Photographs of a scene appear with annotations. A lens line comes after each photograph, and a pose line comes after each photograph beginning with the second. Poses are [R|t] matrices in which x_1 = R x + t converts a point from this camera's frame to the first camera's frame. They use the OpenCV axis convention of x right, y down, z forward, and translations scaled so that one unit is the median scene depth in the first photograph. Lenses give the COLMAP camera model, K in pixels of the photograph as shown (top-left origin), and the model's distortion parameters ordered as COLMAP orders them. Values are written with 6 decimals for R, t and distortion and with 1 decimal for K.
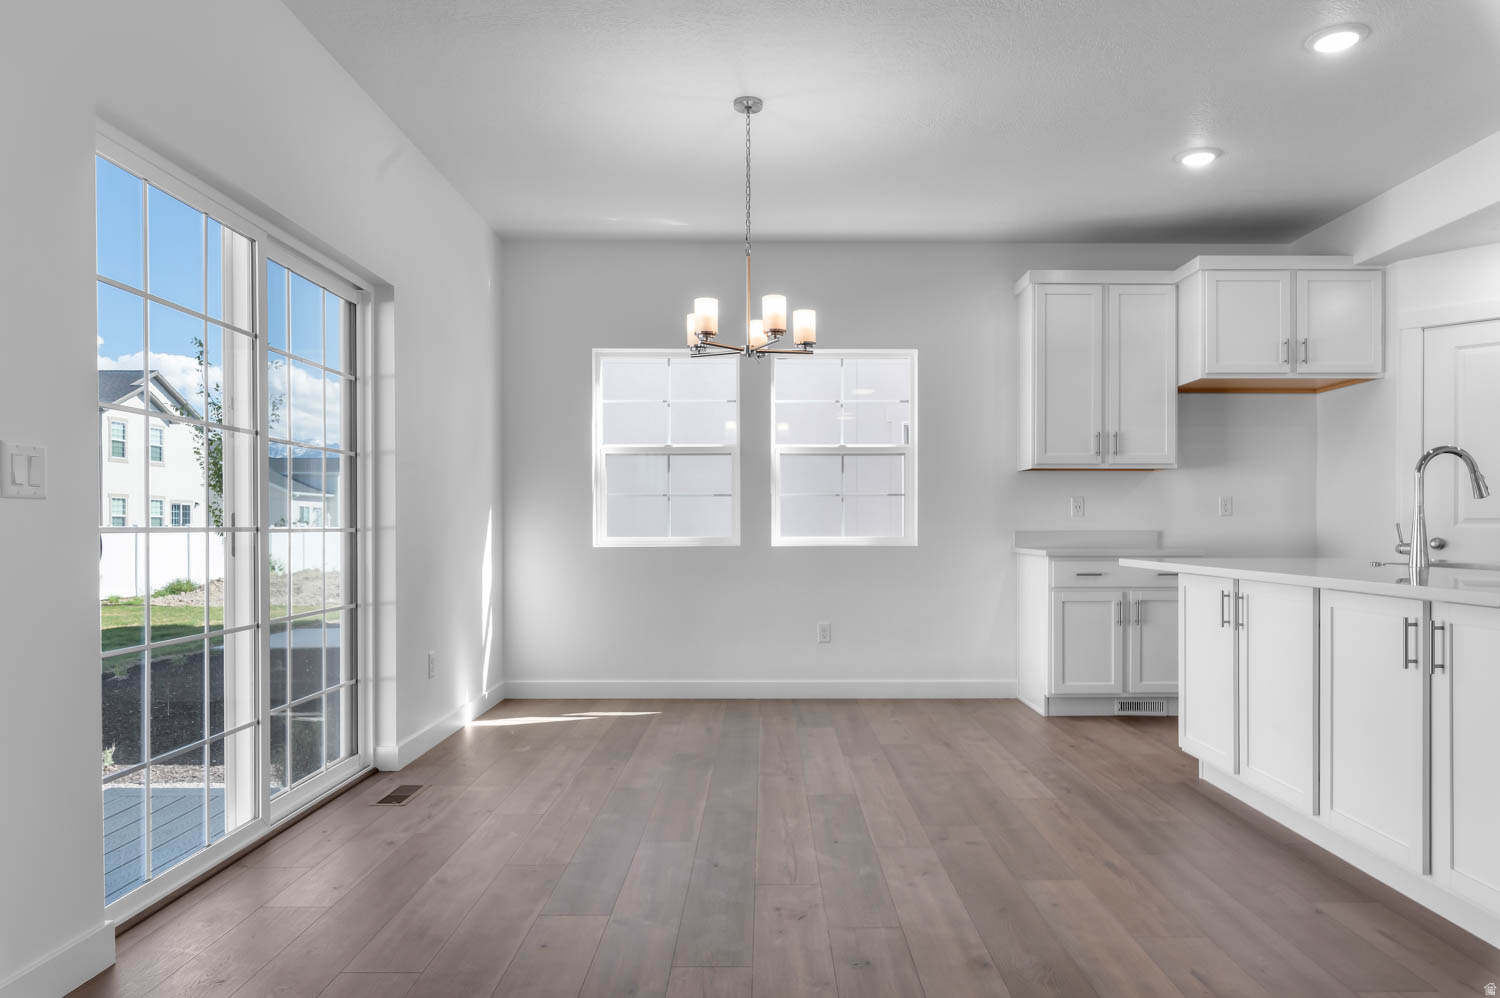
lens RADIAL K [[928.6, 0, 755.4], [0, 928.6, 531.3], [0, 0, 1]] dist [-0.023671, 0.000742]
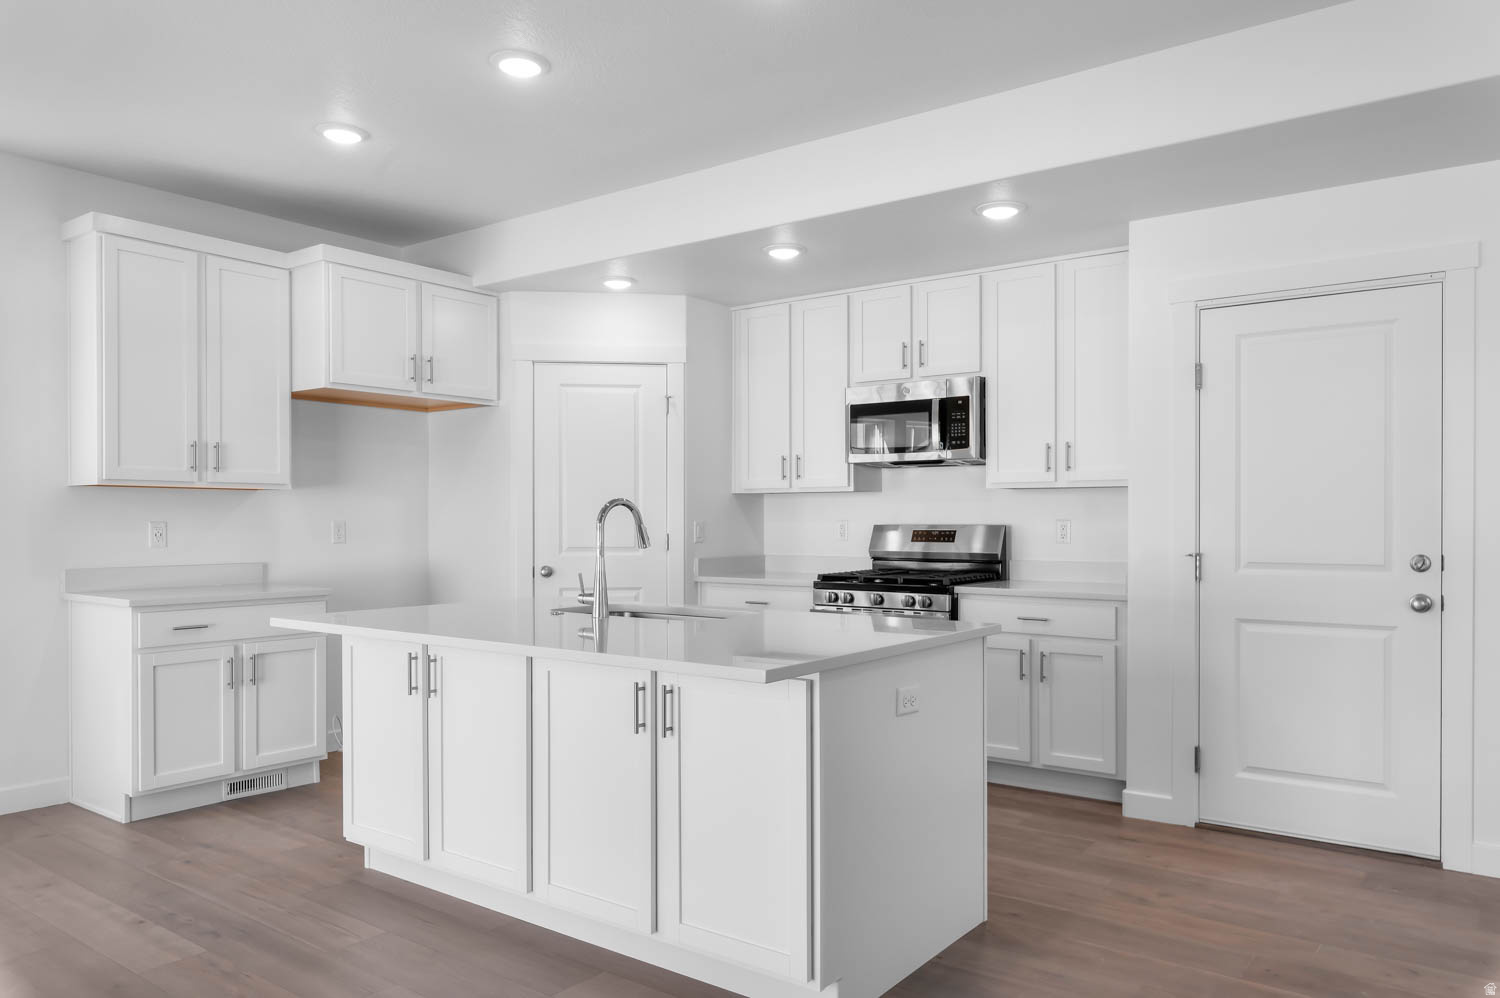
lens RADIAL K [[1050.9, 0, 757.2], [0, 1050.9, 524.8], [0, 0, 1]] dist [0.015558, -0.001729]
pose [[0.598313, -0.002424, 0.801259, -0.062273], [0.005405, 0.999985, -0.001011, -0.035393], [-0.801245, 0.004936, 0.598317, 0.093155]]
